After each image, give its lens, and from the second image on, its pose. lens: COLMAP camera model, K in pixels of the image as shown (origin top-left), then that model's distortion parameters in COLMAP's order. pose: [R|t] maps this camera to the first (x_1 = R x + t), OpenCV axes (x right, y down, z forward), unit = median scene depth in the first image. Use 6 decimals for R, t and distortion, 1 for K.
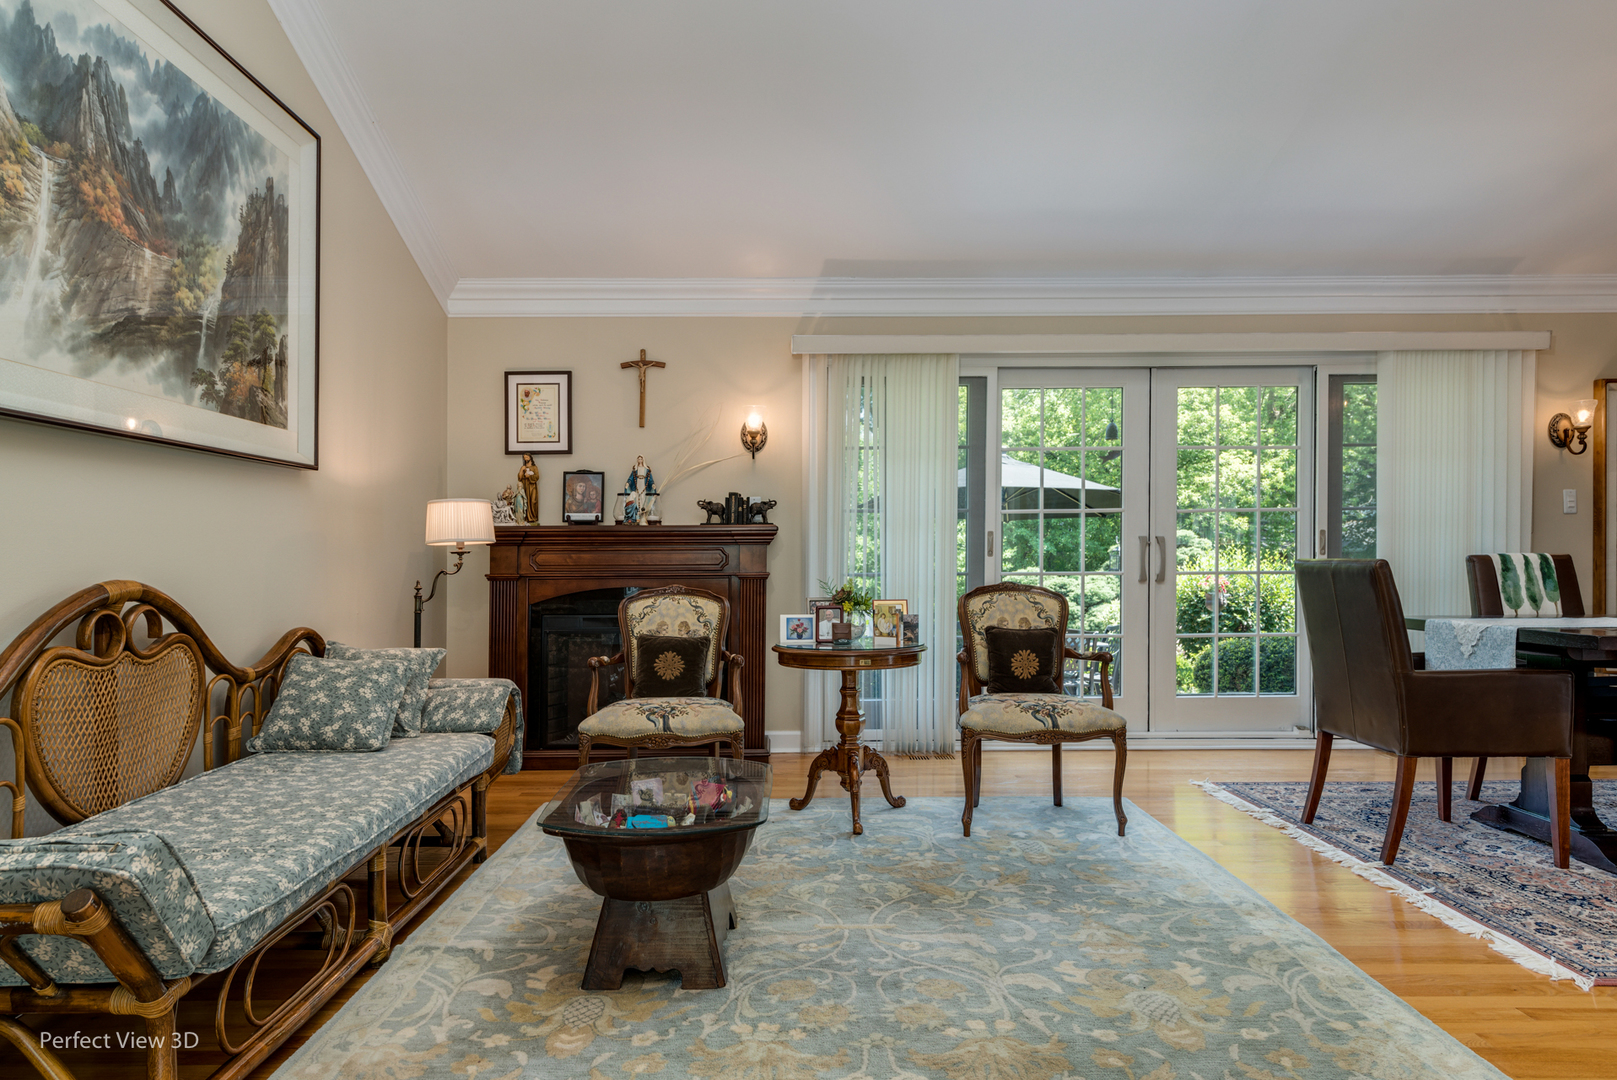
lens RADIAL K [[943.0, 0, 799.0], [0, 943.0, 569.8], [0, 0, 1]] dist [0.004492, 0.000729]
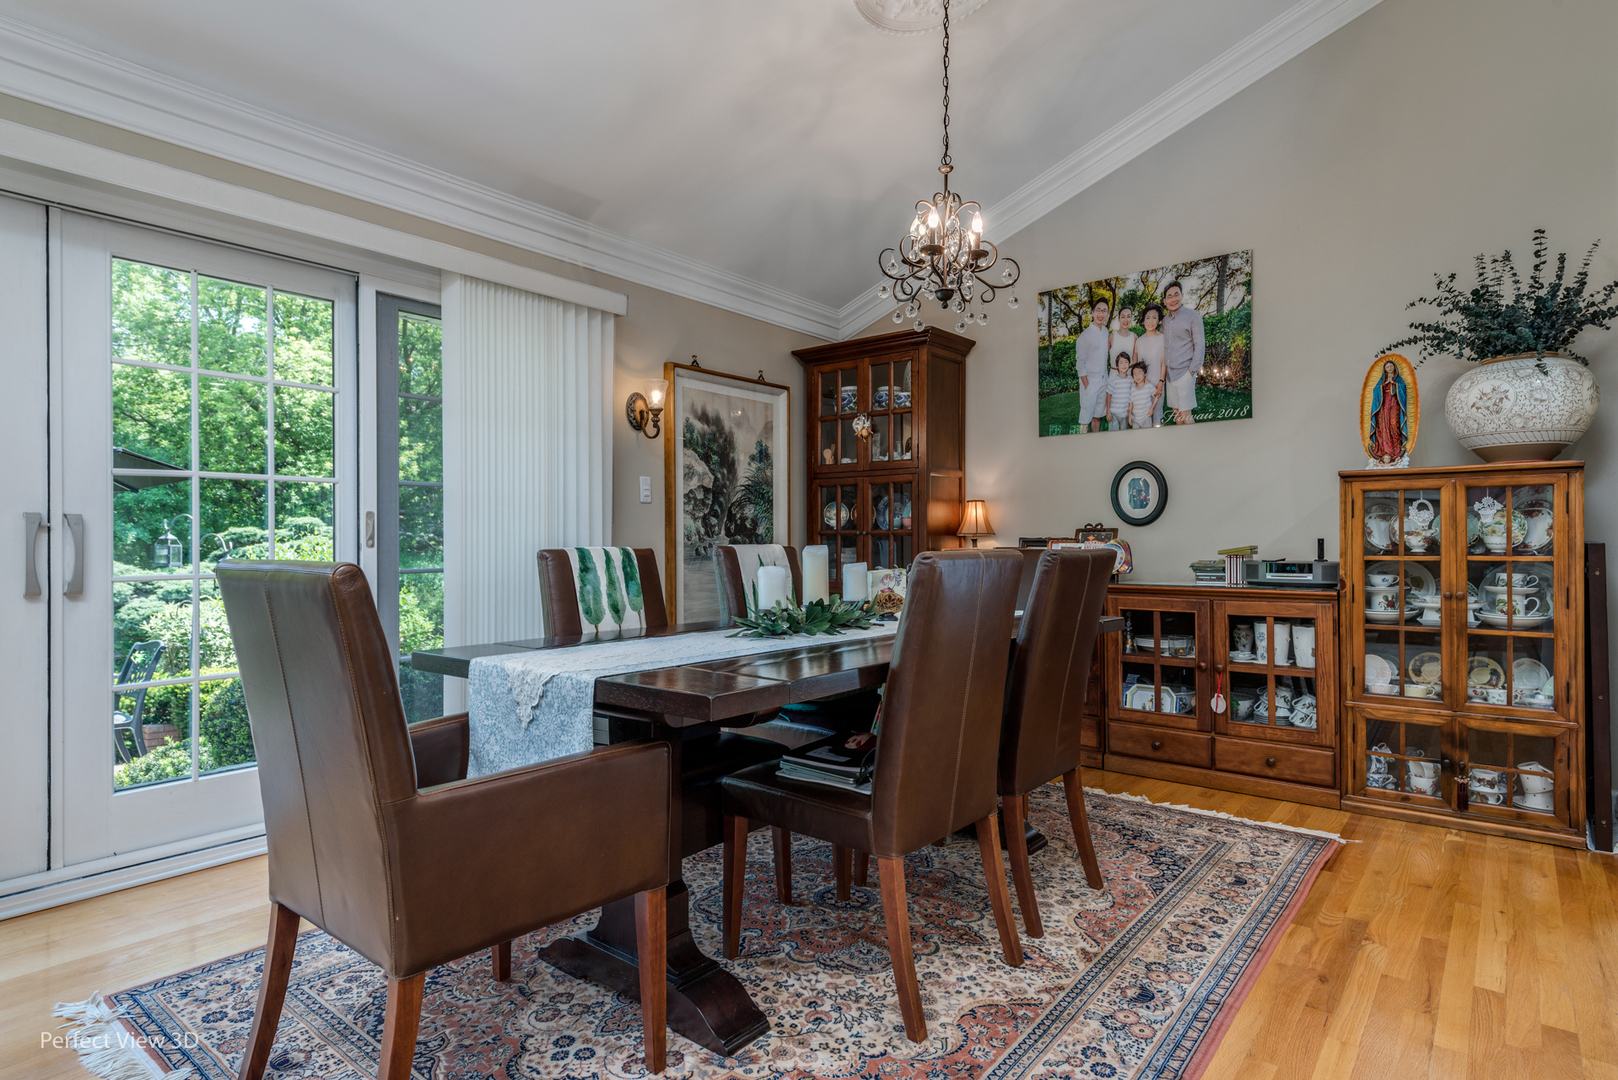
lens RADIAL K [[858.7, 0, 809.0], [0, 858.7, 540.0], [0, 0, 1]] dist [0.024801, -0.000799]
pose [[0.633675, 0.004676, 0.773586, 0.329555], [0.010914, 0.999828, -0.014983, -0.010545], [-0.773523, 0.017938, 0.633515, 0.427055]]
